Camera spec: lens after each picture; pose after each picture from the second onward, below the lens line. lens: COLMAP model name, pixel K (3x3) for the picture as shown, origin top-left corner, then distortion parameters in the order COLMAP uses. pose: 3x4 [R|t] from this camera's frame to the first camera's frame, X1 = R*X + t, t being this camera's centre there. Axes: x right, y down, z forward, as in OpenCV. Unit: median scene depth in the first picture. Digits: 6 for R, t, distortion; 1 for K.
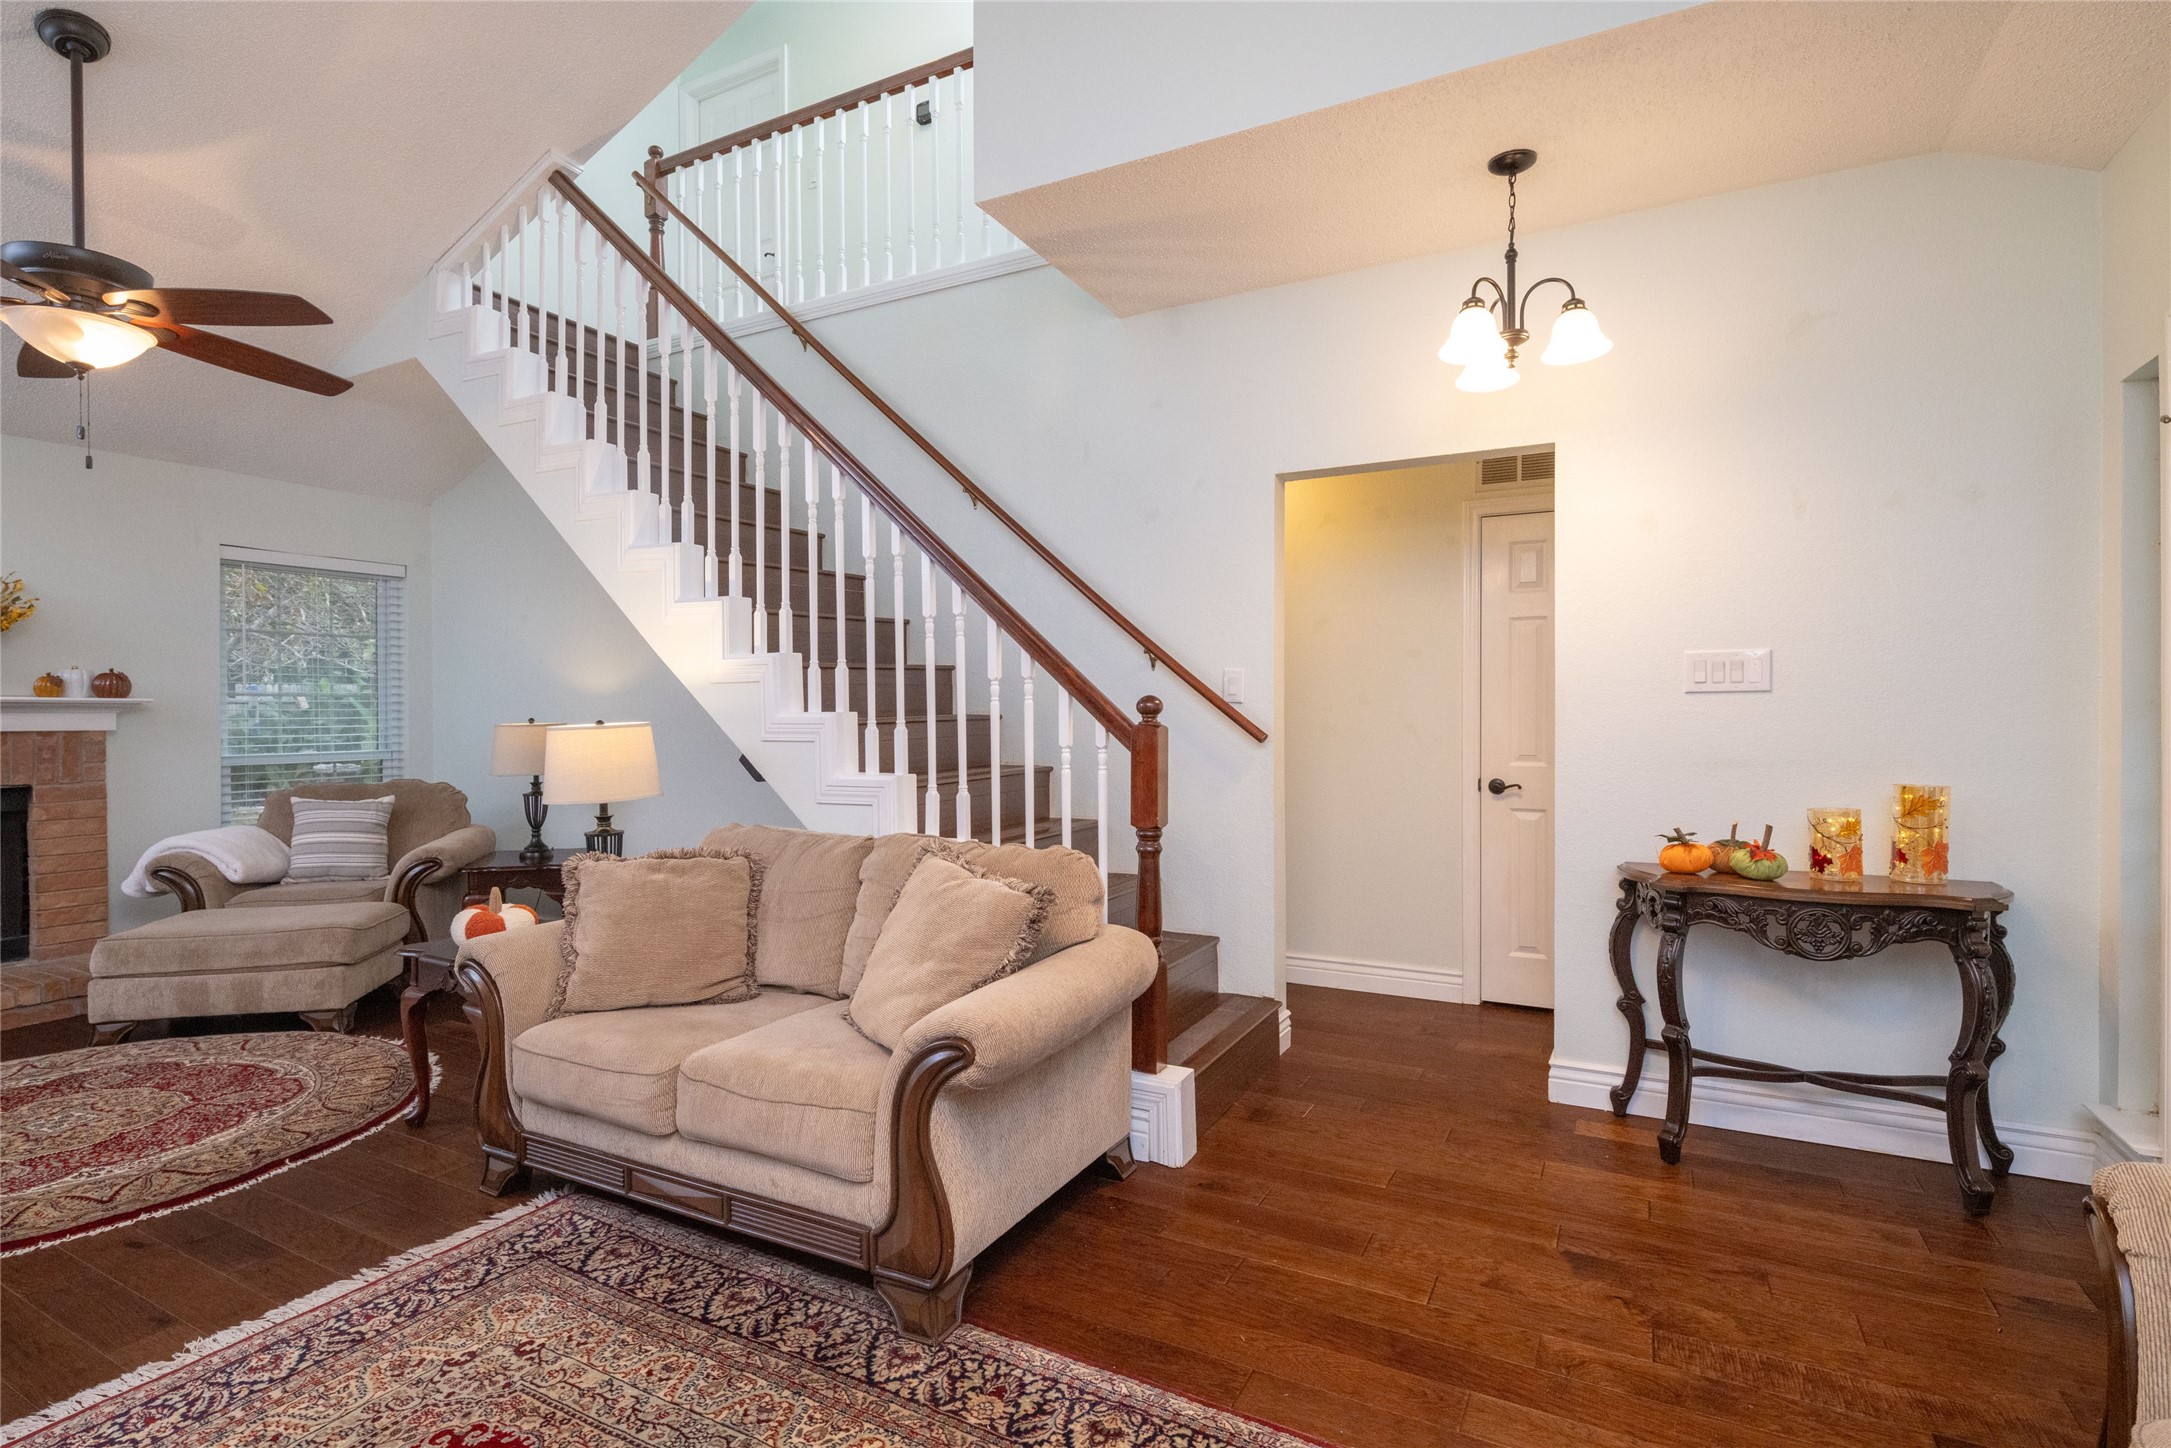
lens RADIAL K [[1048.9, 0, 1079.3], [0, 1048.9, 725.6], [0, 0, 1]] dist [0.004863, -0.004688]
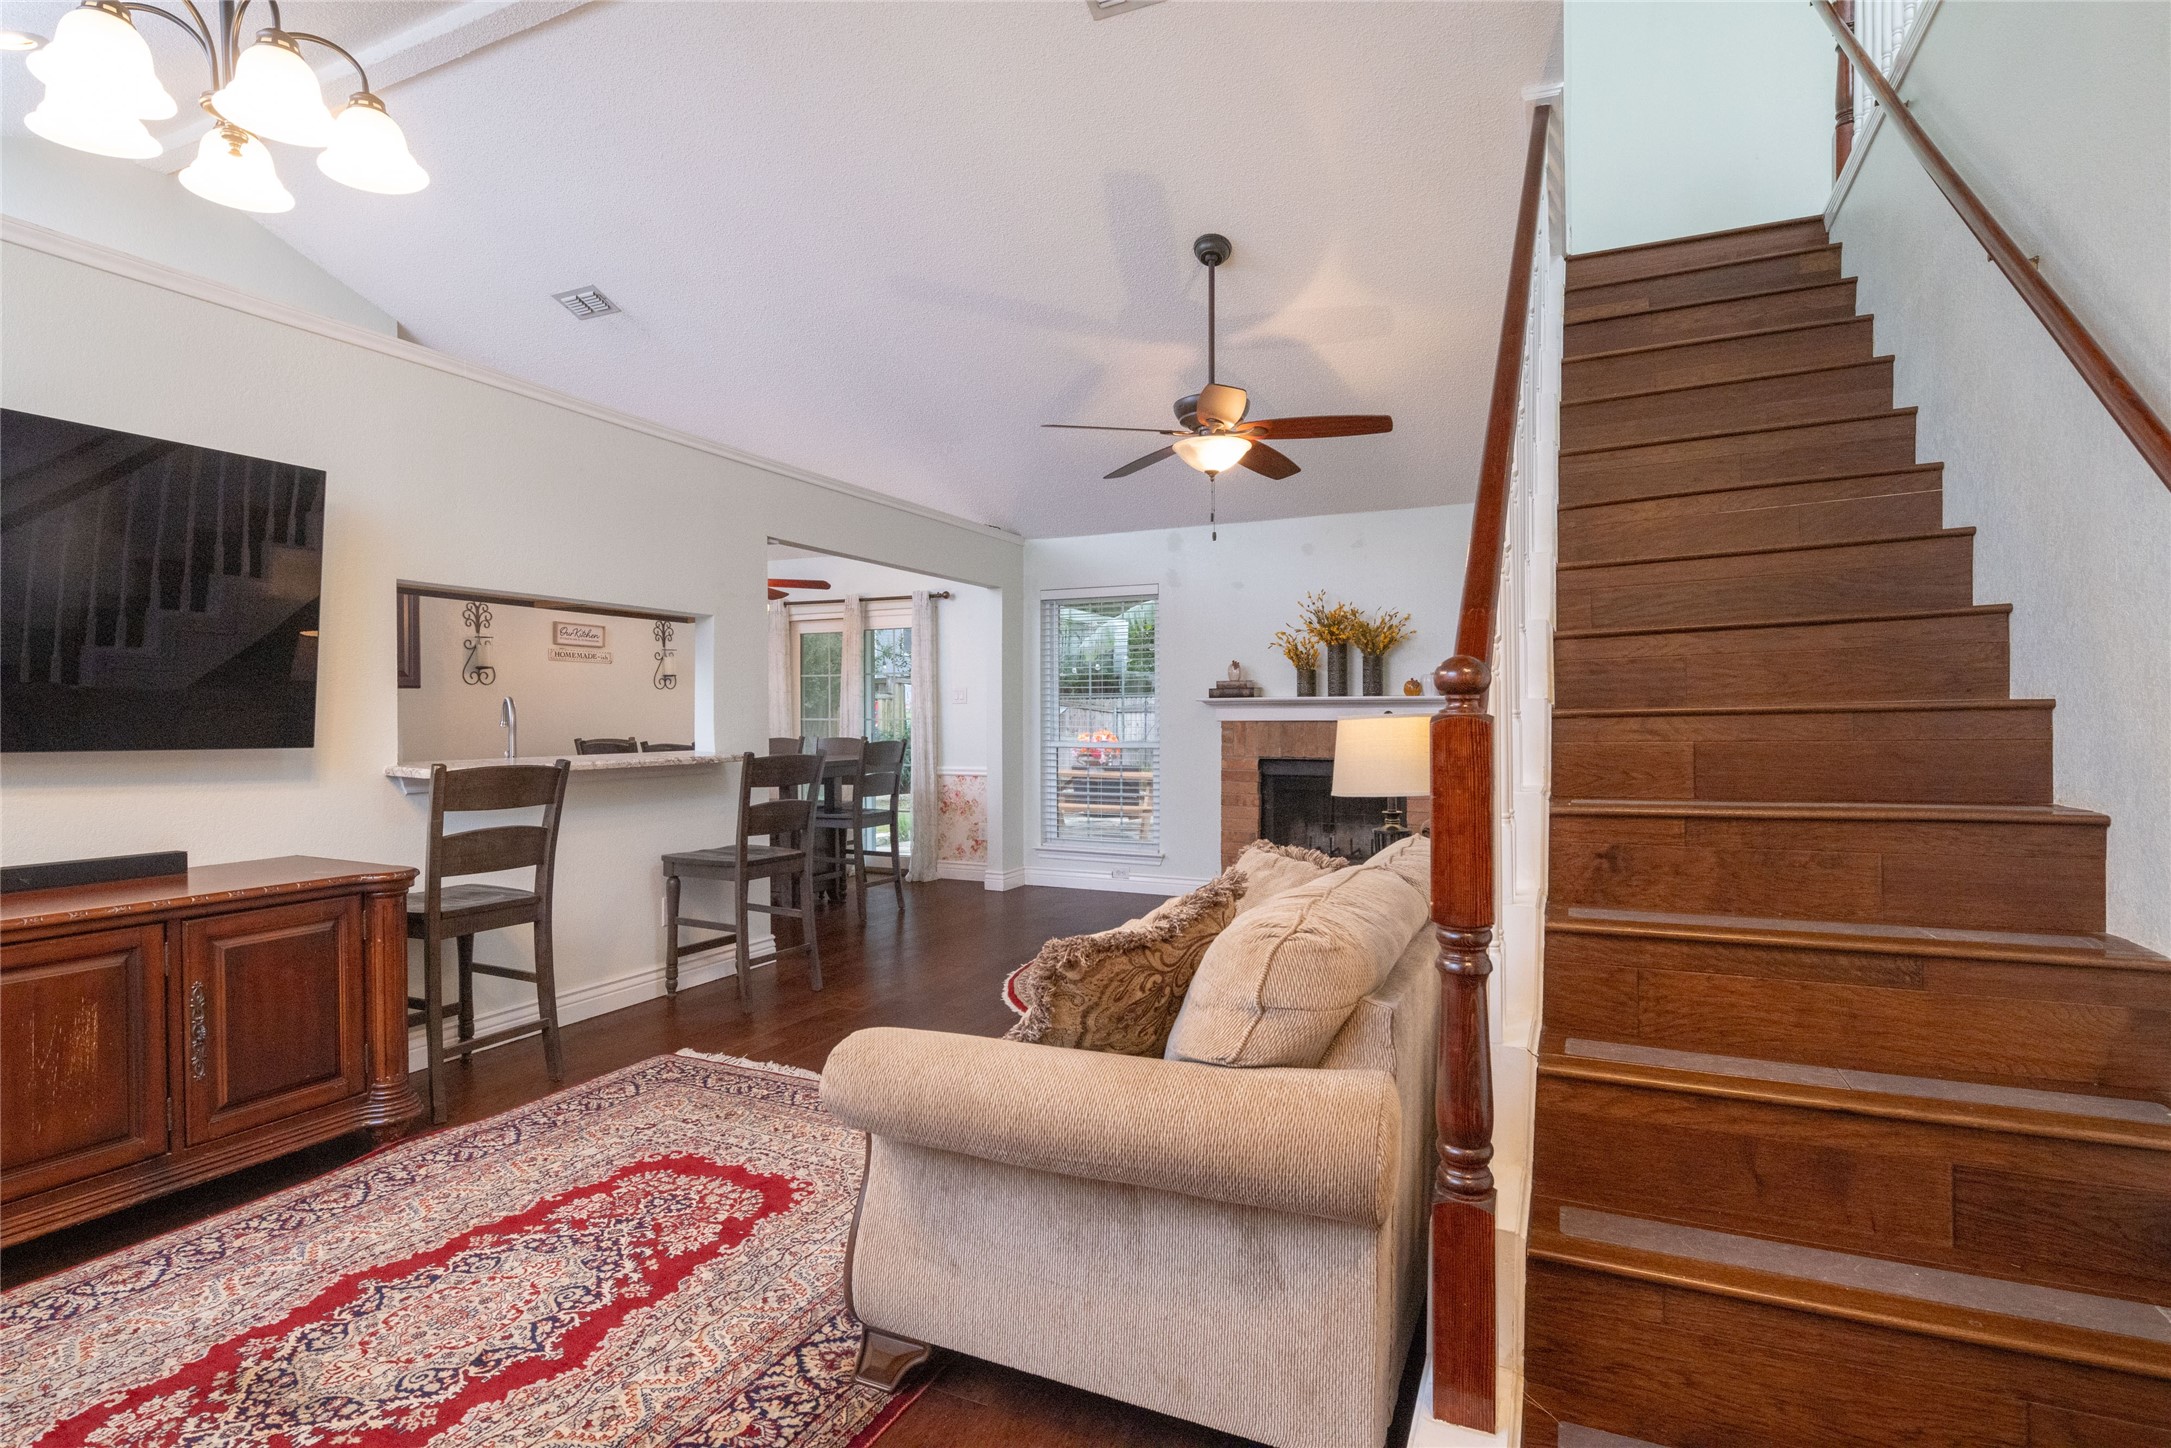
lens RADIAL K [[1048.9, 0, 1102.2], [0, 1048.9, 729.8], [0, 0, 1]] dist [0.004863, -0.004688]
pose [[0.062530, 0.015975, -0.997915, 0.442013], [-0.008842, 0.999842, 0.015452, -0.000812], [0.998004, 0.007858, 0.062661, 0.642422]]
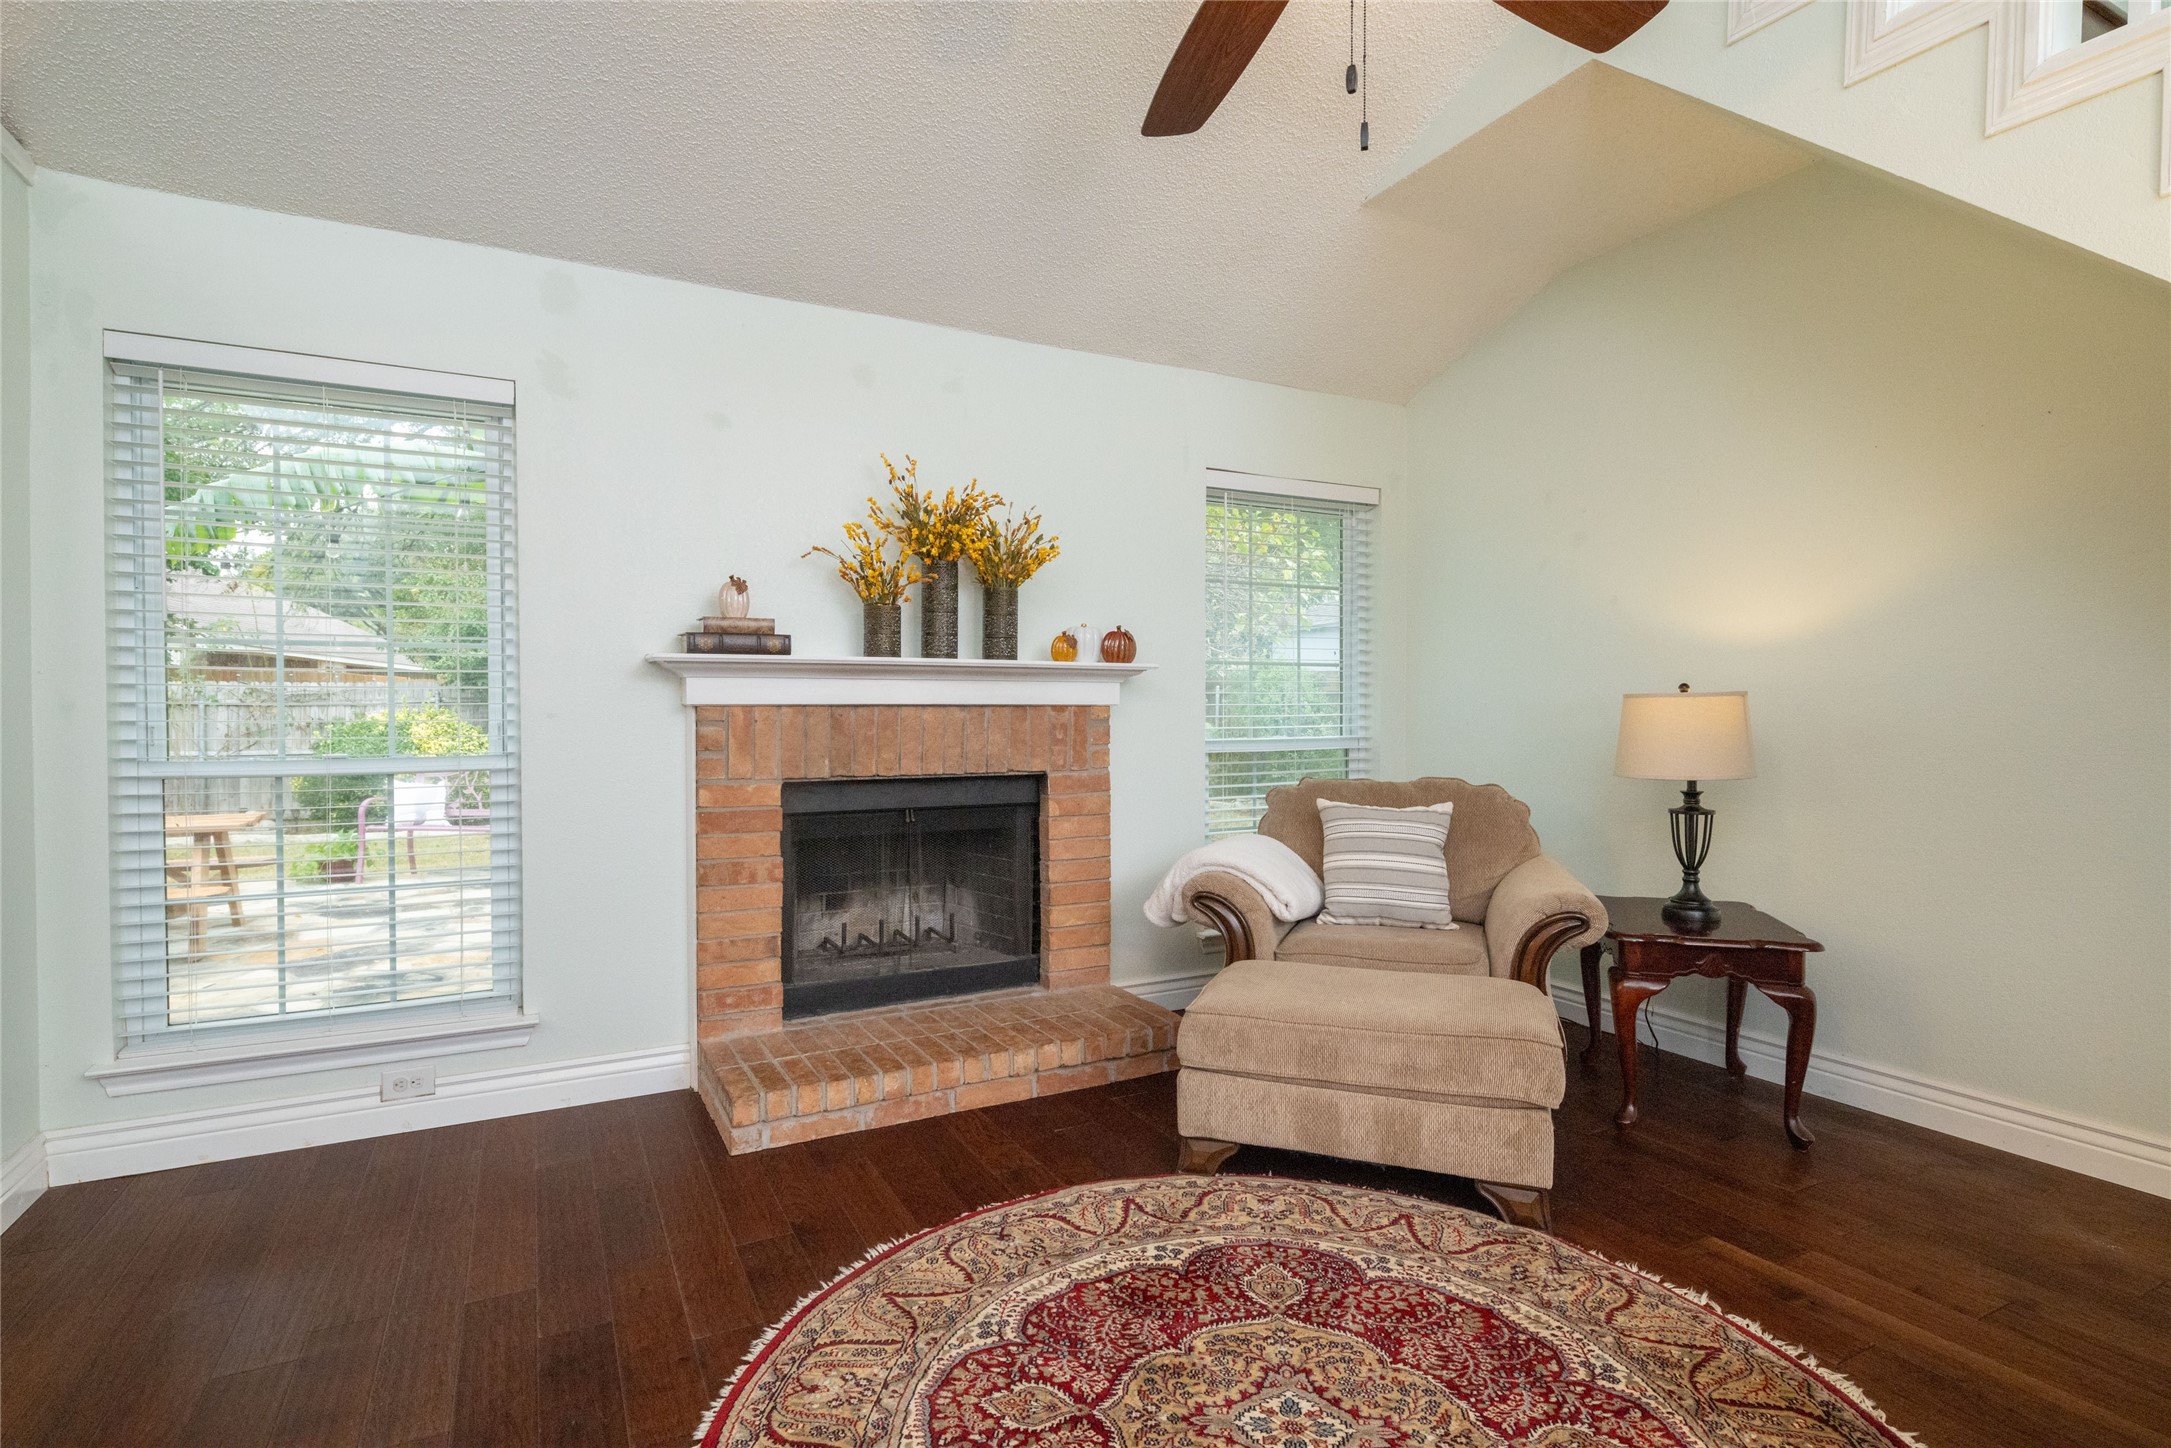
lens RADIAL K [[1048.9, 0, 1068.9], [0, 1048.9, 728.5], [0, 0, 1]] dist [0.004863, -0.004688]
pose [[0.823274, 0.007581, -0.567594, -0.660773], [-0.004895, 0.999968, 0.006256, 0.023062], [0.567623, -0.002372, 0.823285, 0.435327]]
